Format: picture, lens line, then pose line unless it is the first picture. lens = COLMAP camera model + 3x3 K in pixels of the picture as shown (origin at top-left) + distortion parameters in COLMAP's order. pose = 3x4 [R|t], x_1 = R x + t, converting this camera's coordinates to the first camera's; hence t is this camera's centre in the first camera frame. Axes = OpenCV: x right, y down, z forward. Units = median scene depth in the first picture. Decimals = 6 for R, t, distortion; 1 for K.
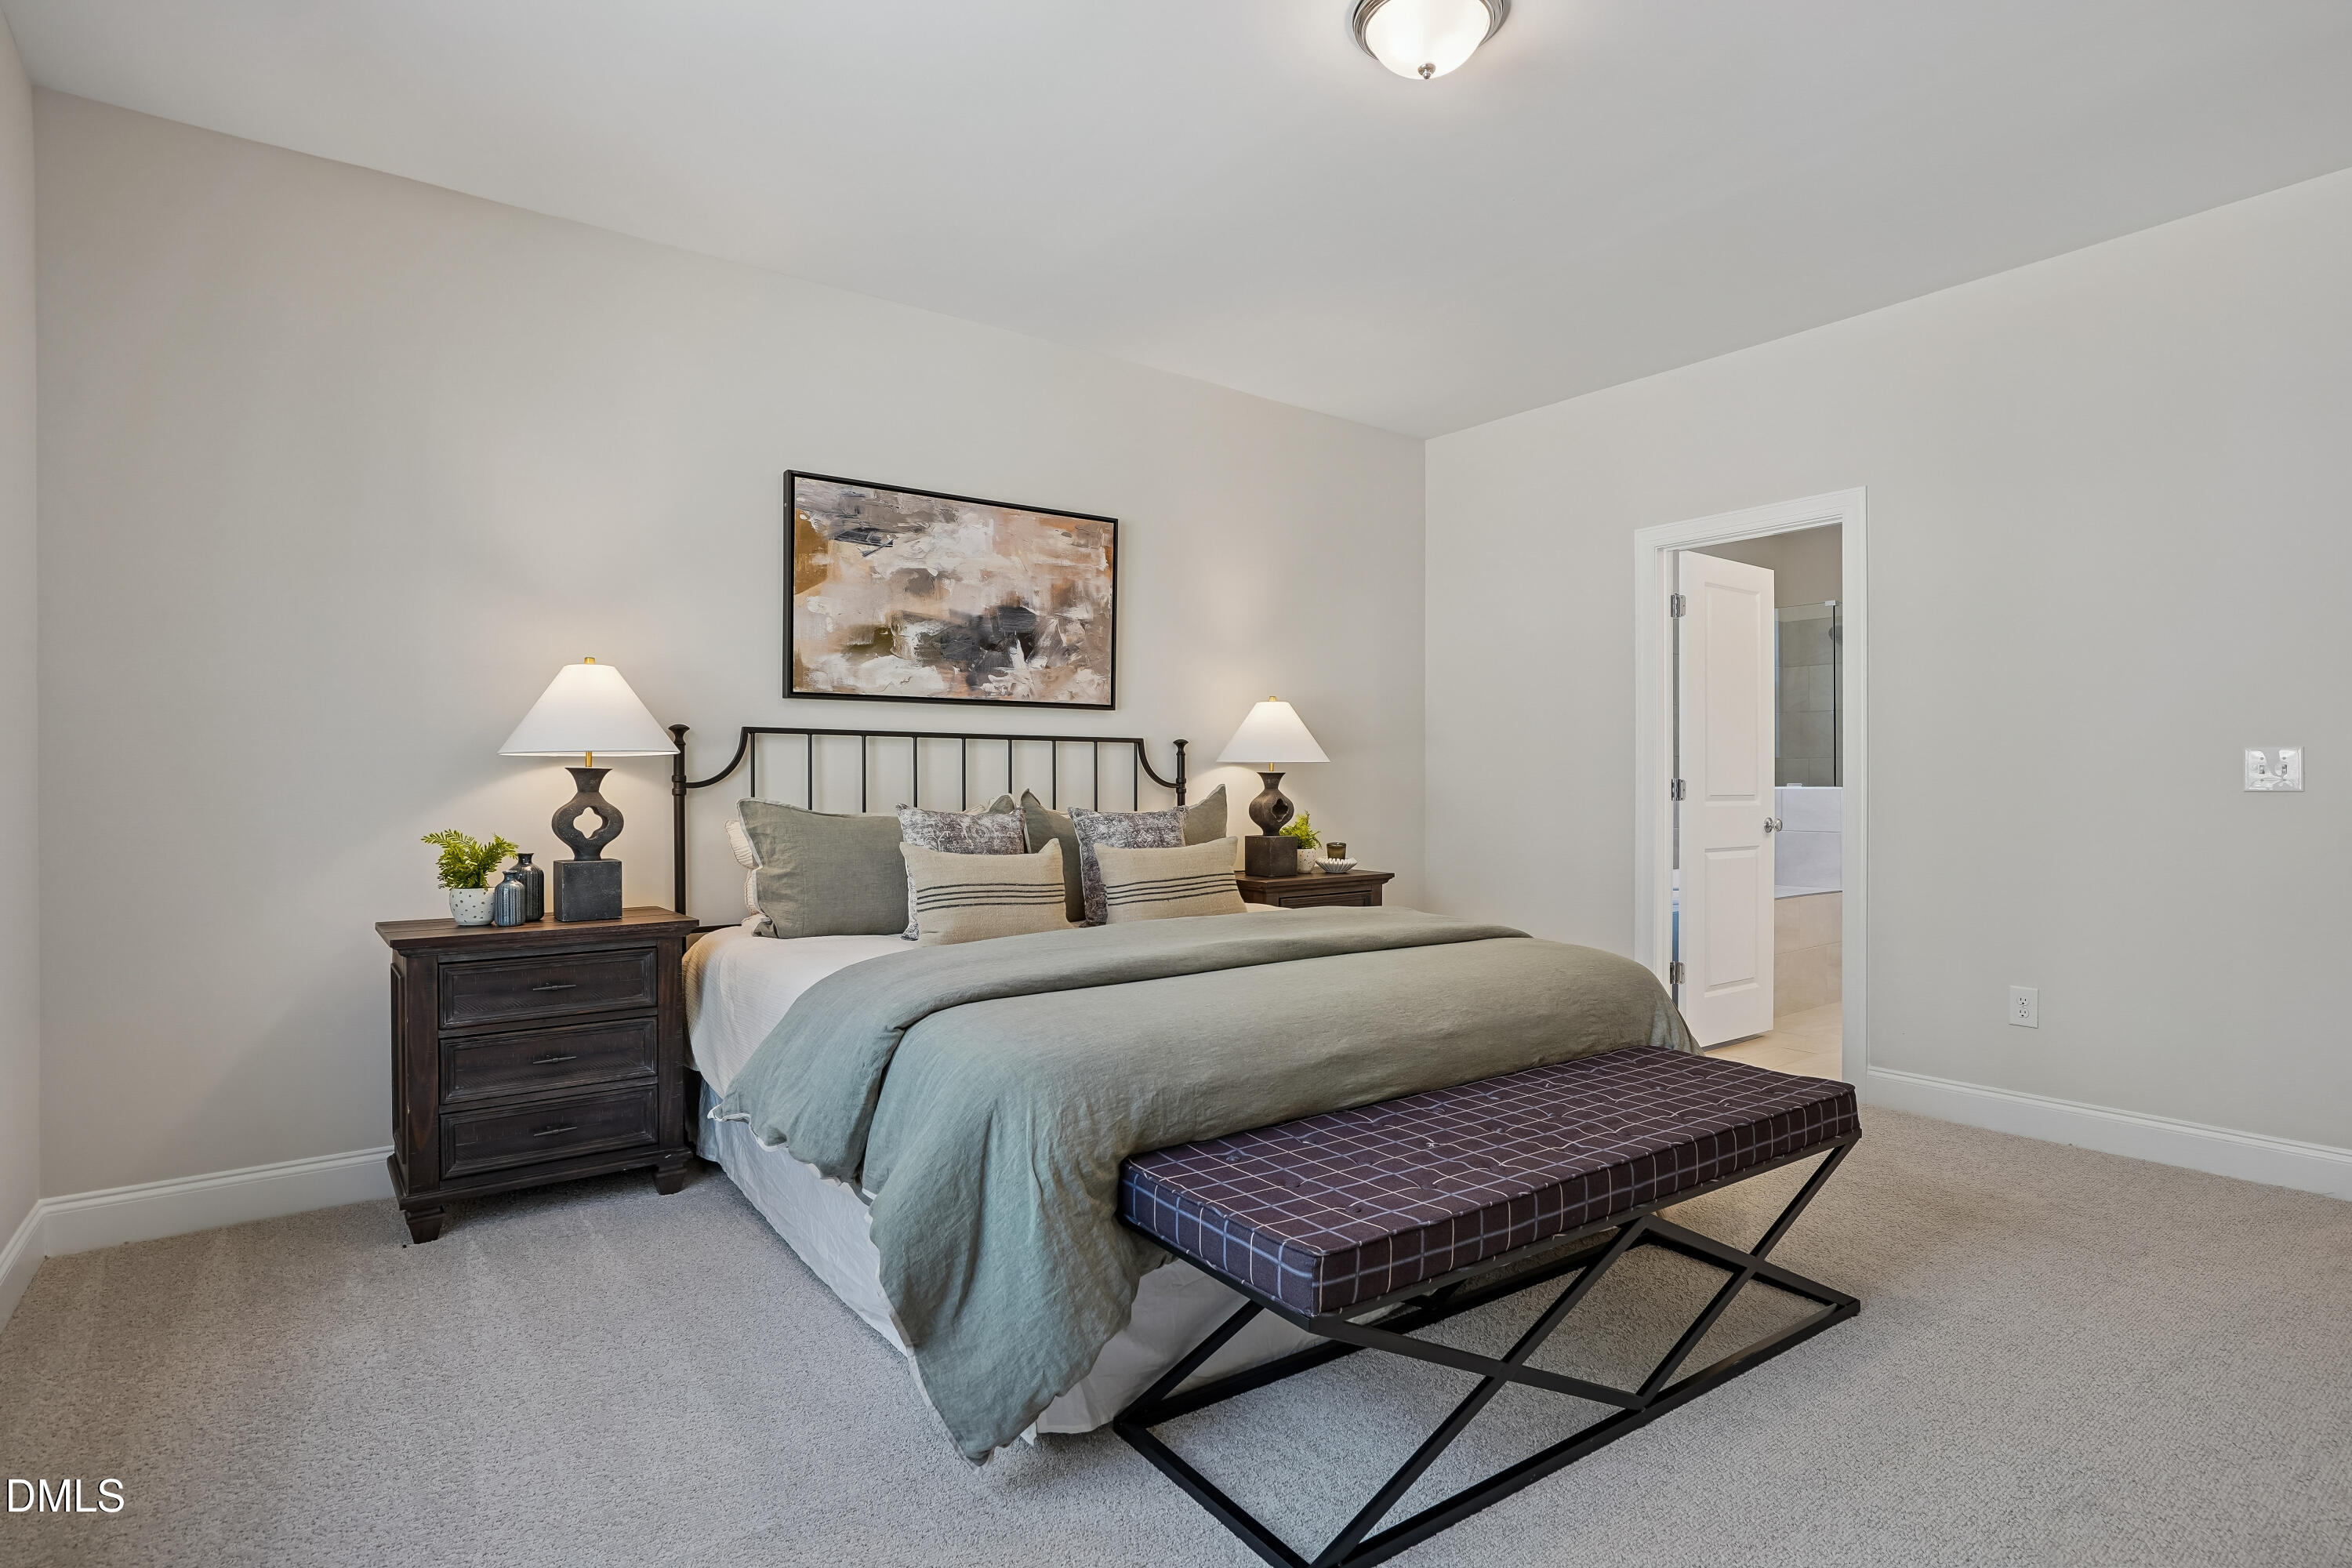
lens RADIAL K [[1165.5, 0, 1183.5], [0, 1165.5, 792.3], [0, 0, 1]] dist [-0.049506, -0.000105]
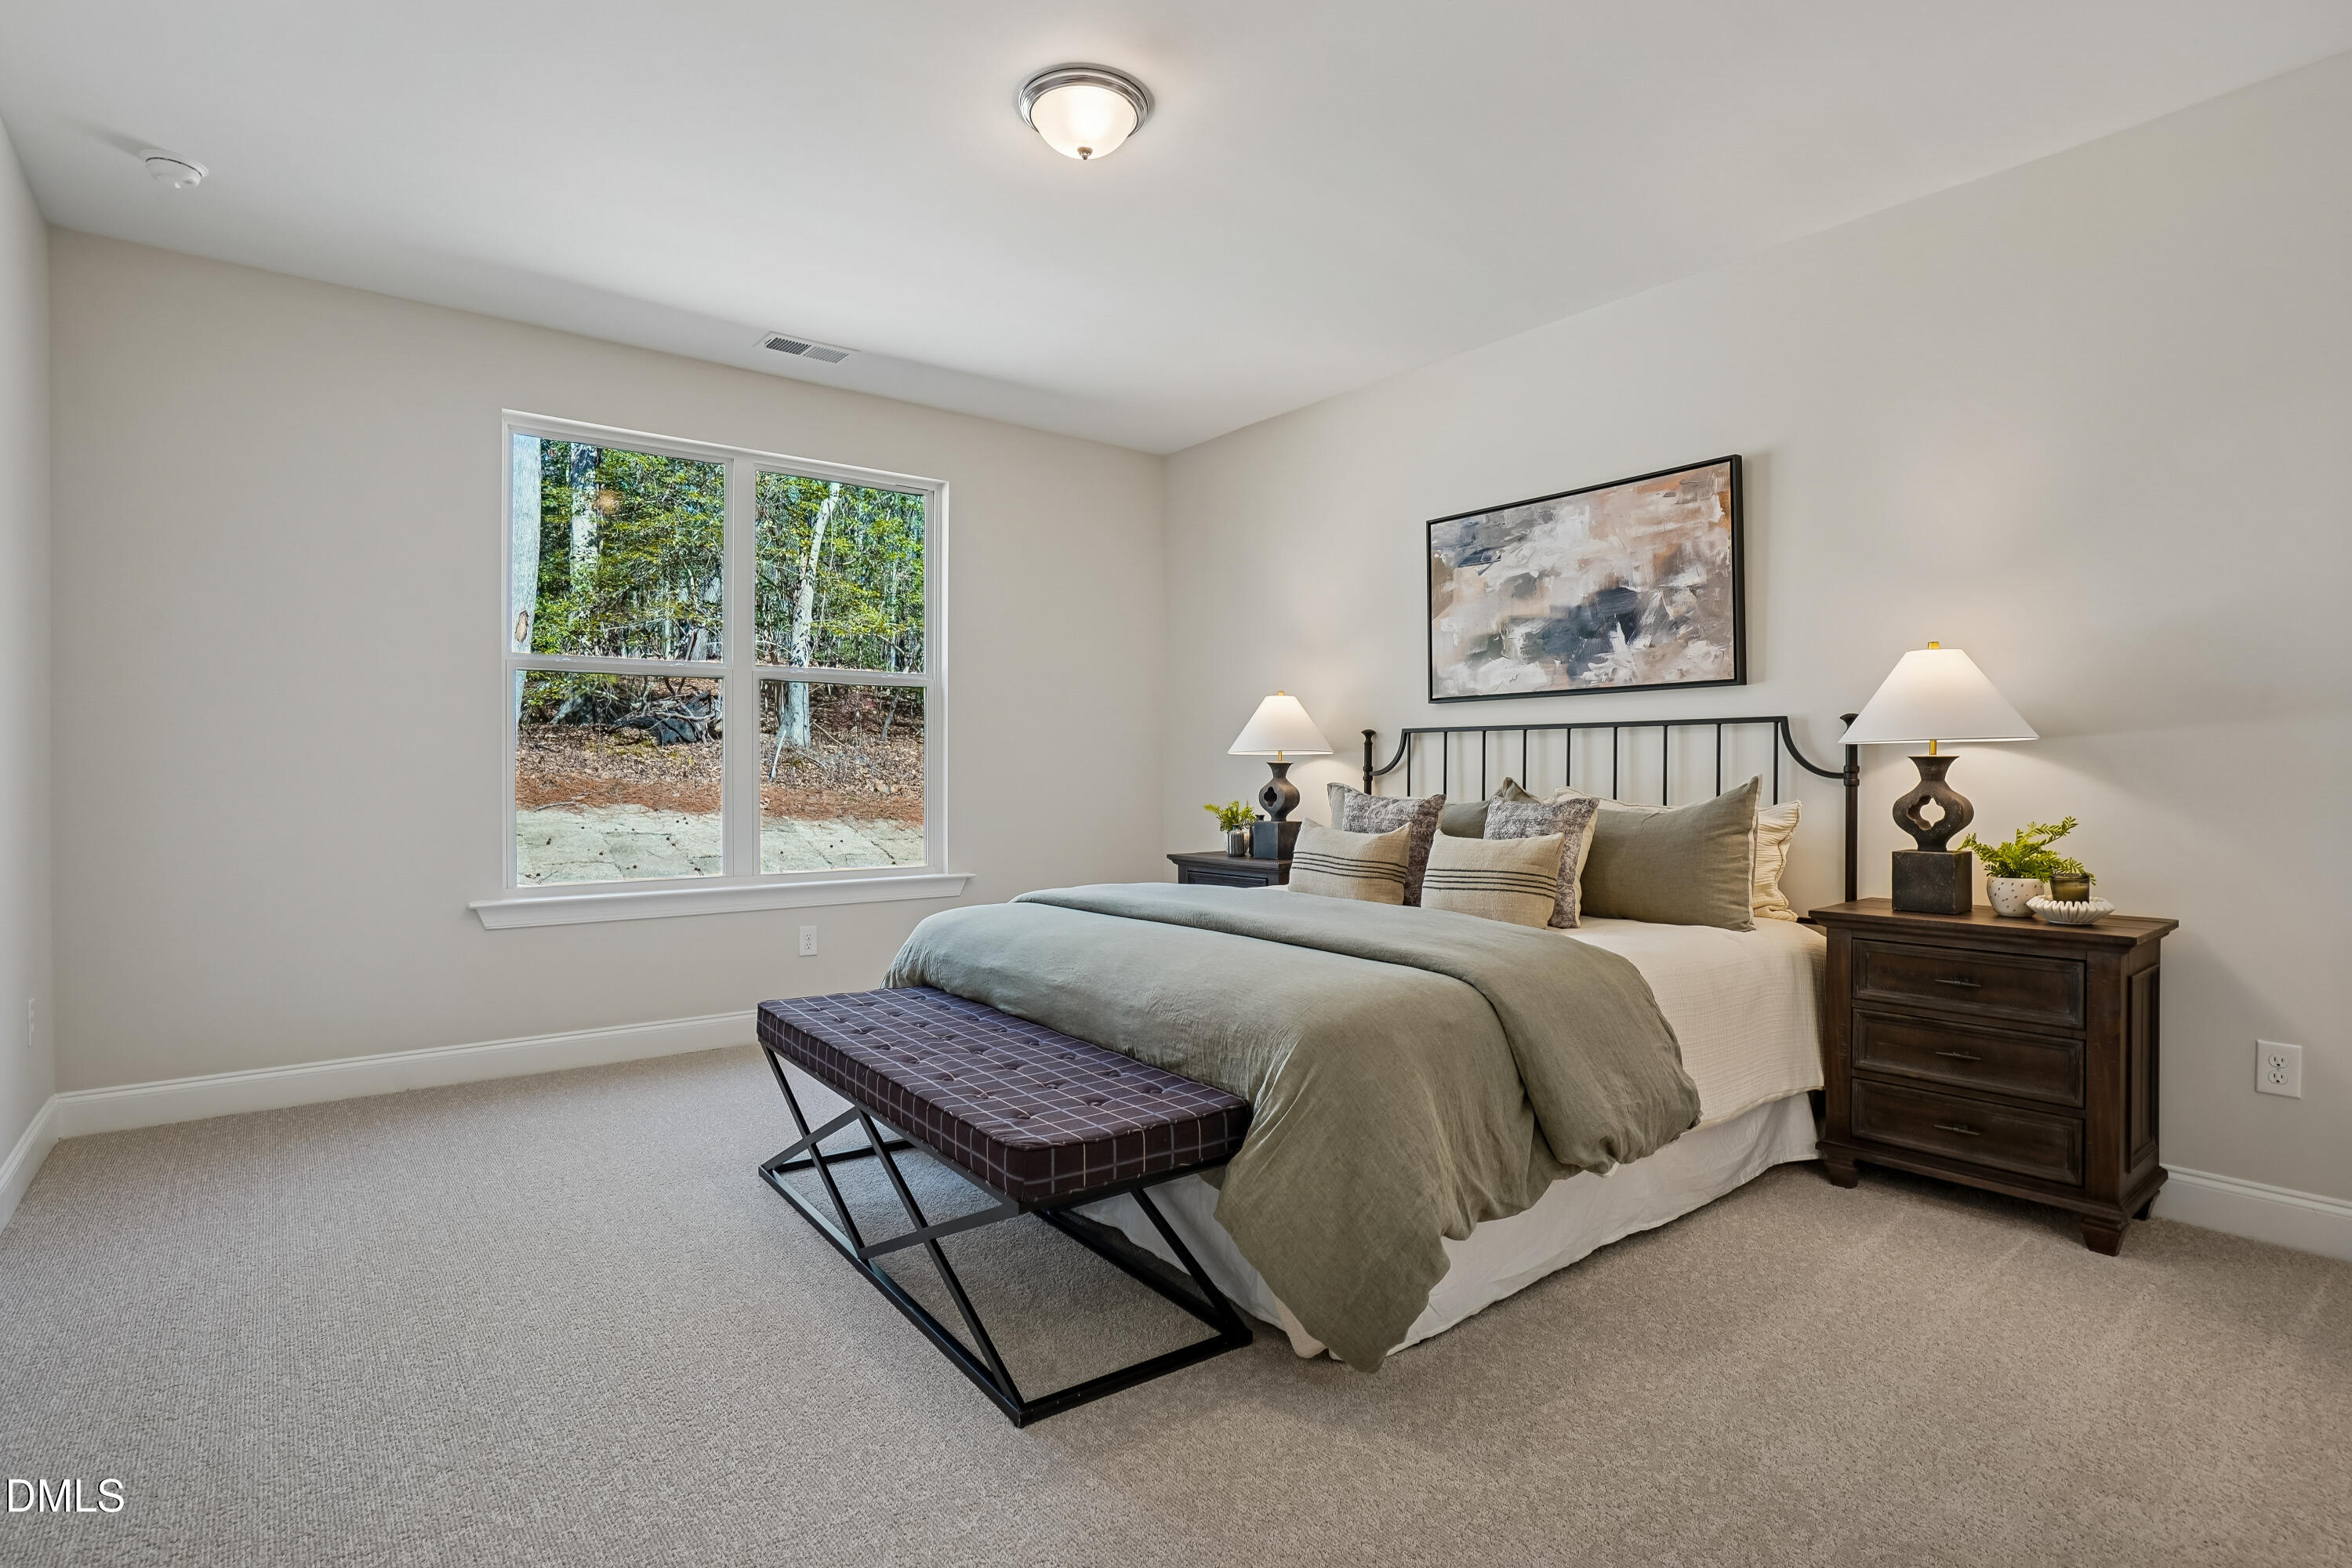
lens RADIAL K [[1165.5, 0, 1184.6], [0, 1165.5, 770.8], [0, 0, 1]] dist [-0.049506, -0.000105]
pose [[0.039188, -0.001213, -0.999231, 0.804708], [-0.008574, 0.999962, -0.001550, -0.004631], [0.999195, 0.008628, 0.039176, 0.617960]]
